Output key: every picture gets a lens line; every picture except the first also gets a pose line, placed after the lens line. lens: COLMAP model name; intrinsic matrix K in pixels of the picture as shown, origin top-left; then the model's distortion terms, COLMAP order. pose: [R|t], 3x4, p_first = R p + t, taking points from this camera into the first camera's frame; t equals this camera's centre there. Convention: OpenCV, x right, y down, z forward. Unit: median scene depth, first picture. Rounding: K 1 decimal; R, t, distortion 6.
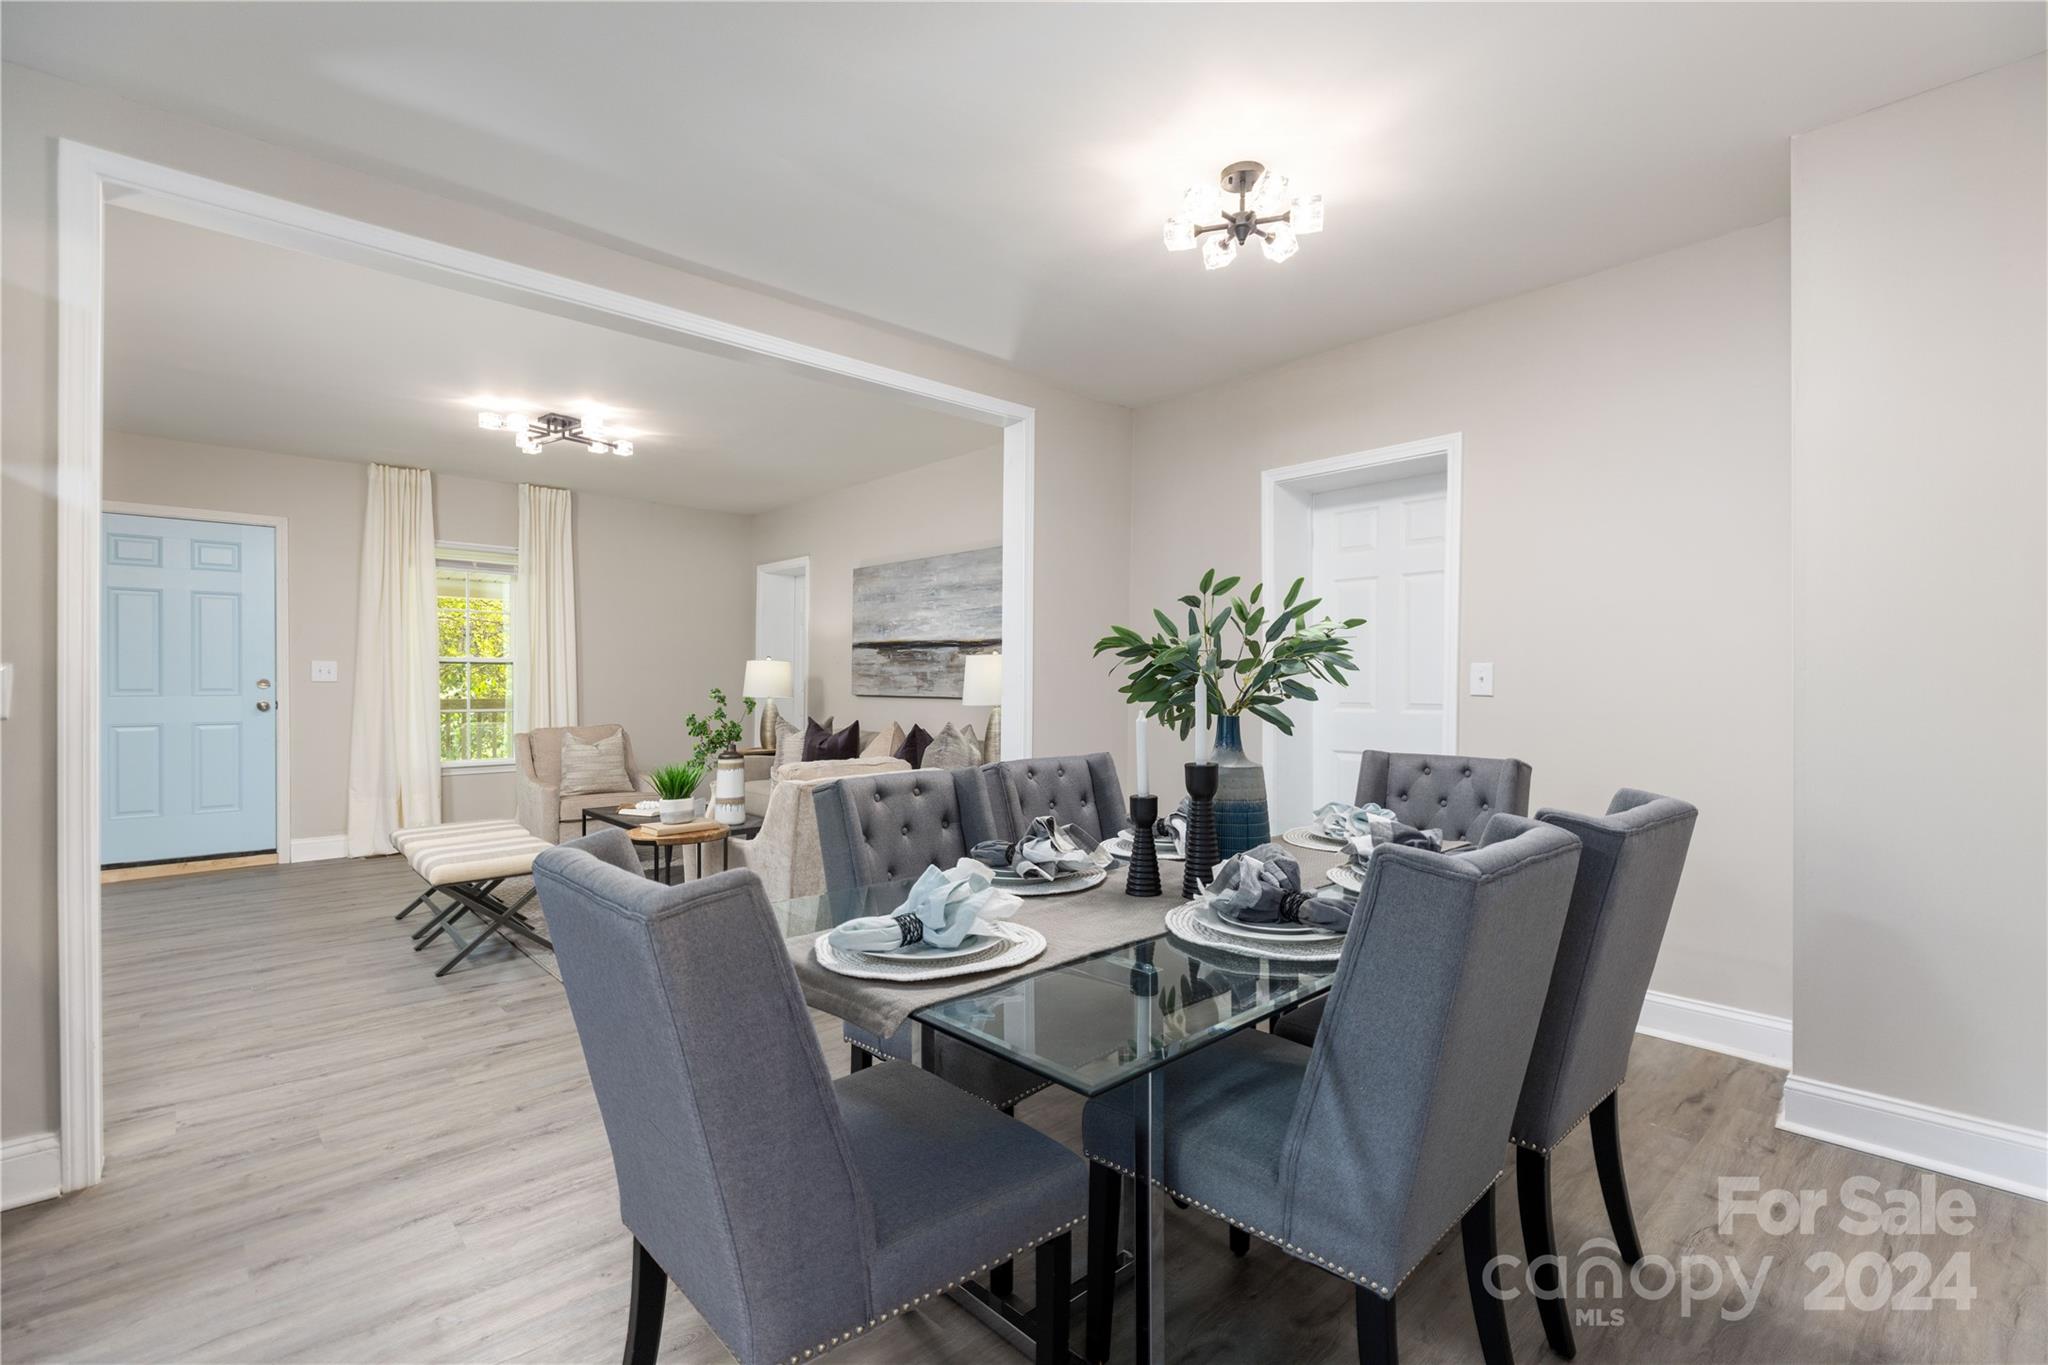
lens RADIAL K [[936.4, 0, 1035.8], [0, 936.4, 690.5], [0, 0, 1]] dist [-0.000230, 0.000428]
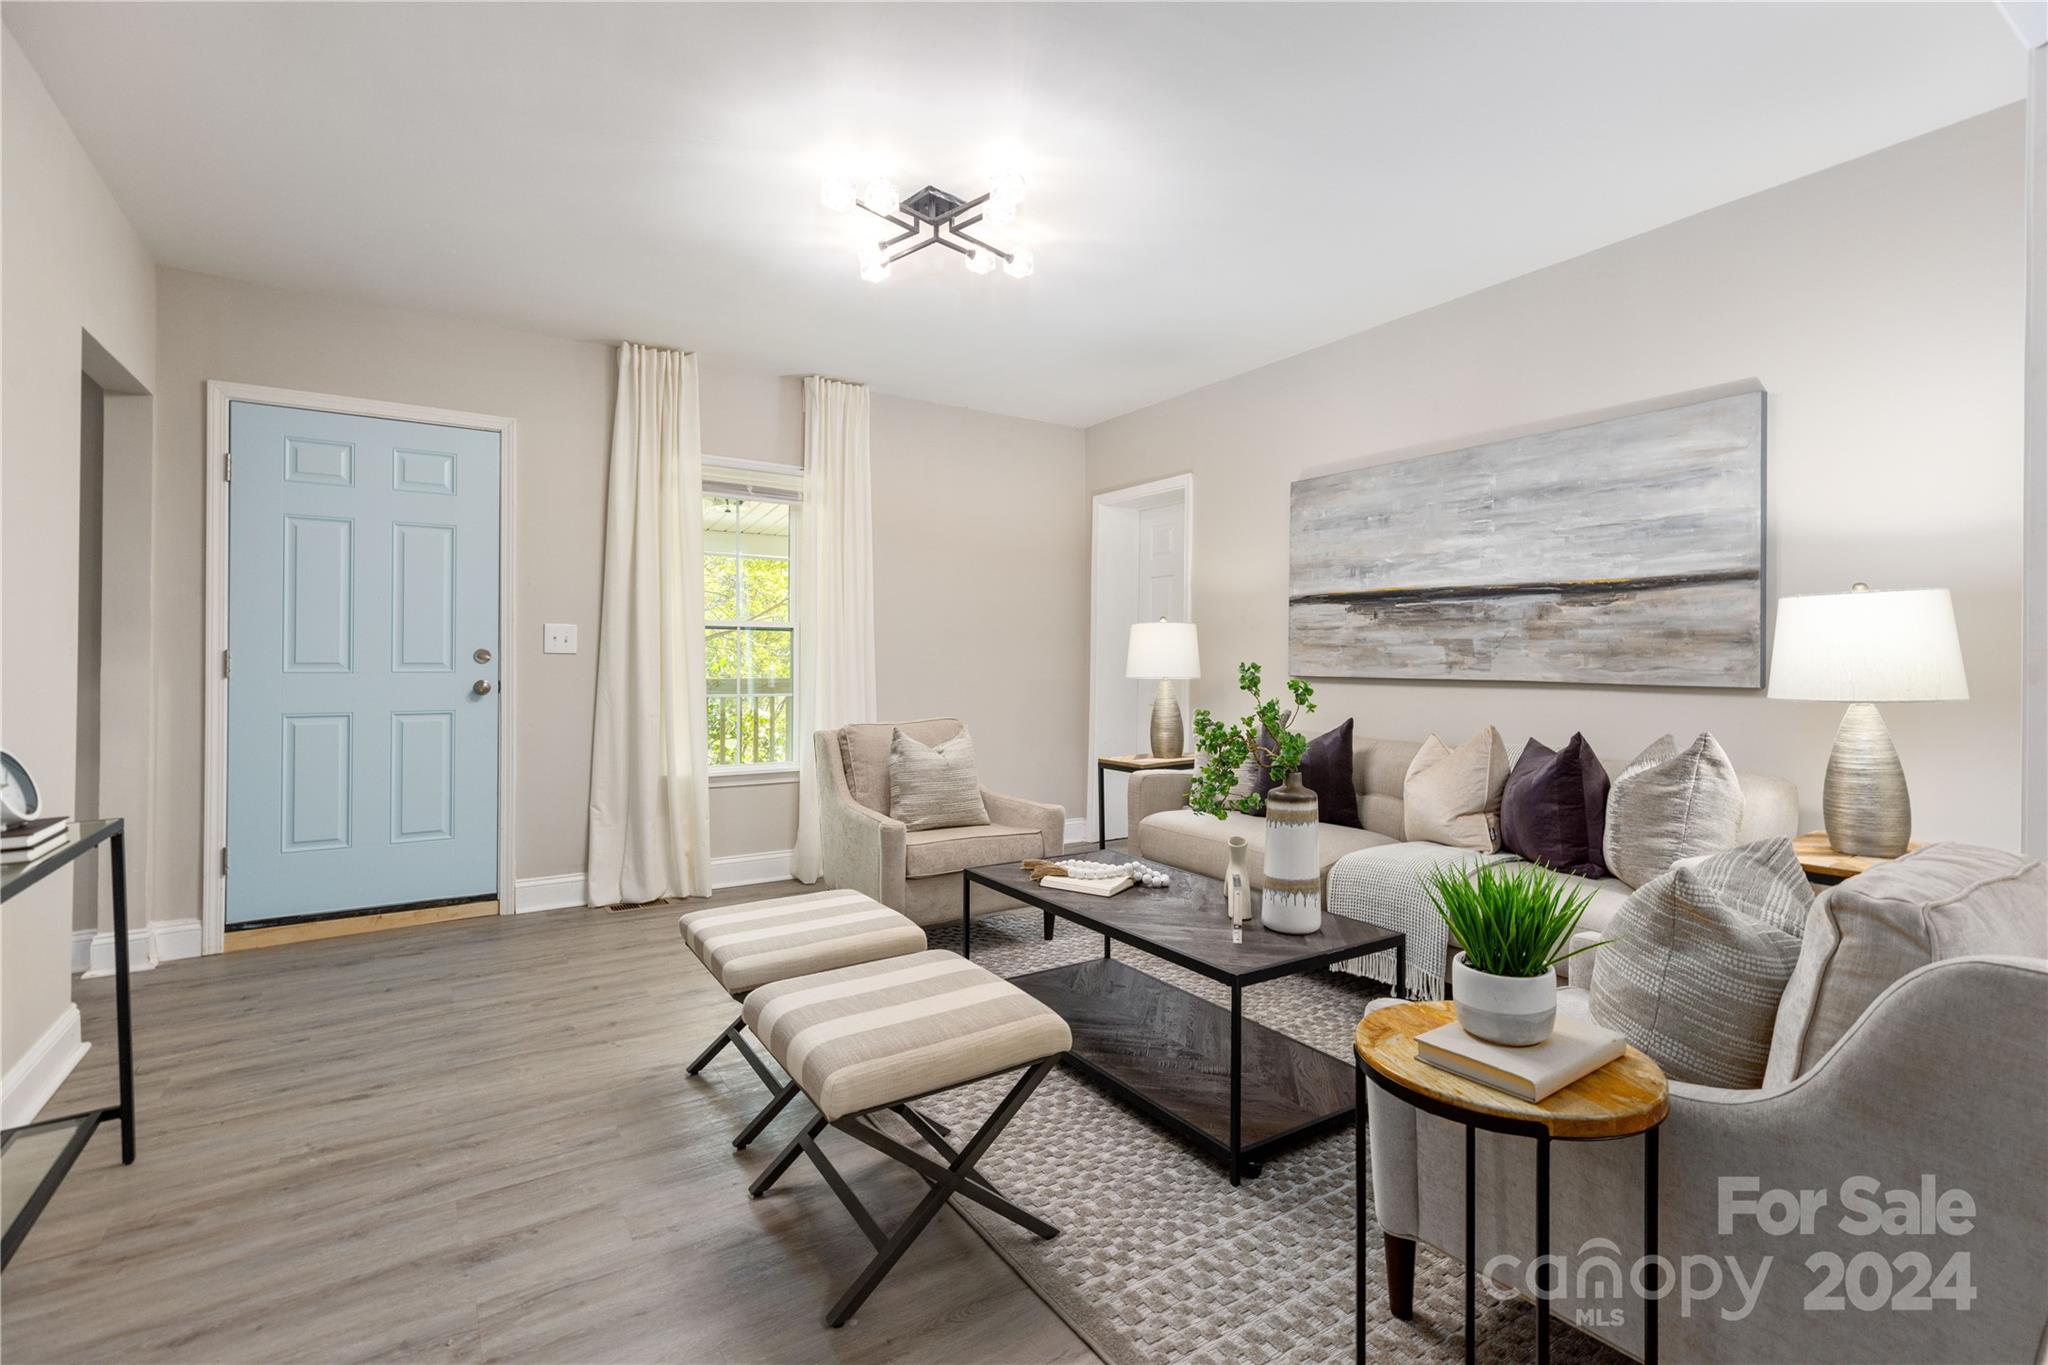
lens RADIAL K [[936.4, 0, 1013.4], [0, 936.4, 661.8], [0, 0, 1]] dist [-0.000230, 0.000428]
pose [[0.984653, 0.002796, -0.174503, -0.299355], [-0.004808, 0.999927, -0.011111, 0.002912], [0.174459, 0.011779, 0.984594, 0.363991]]
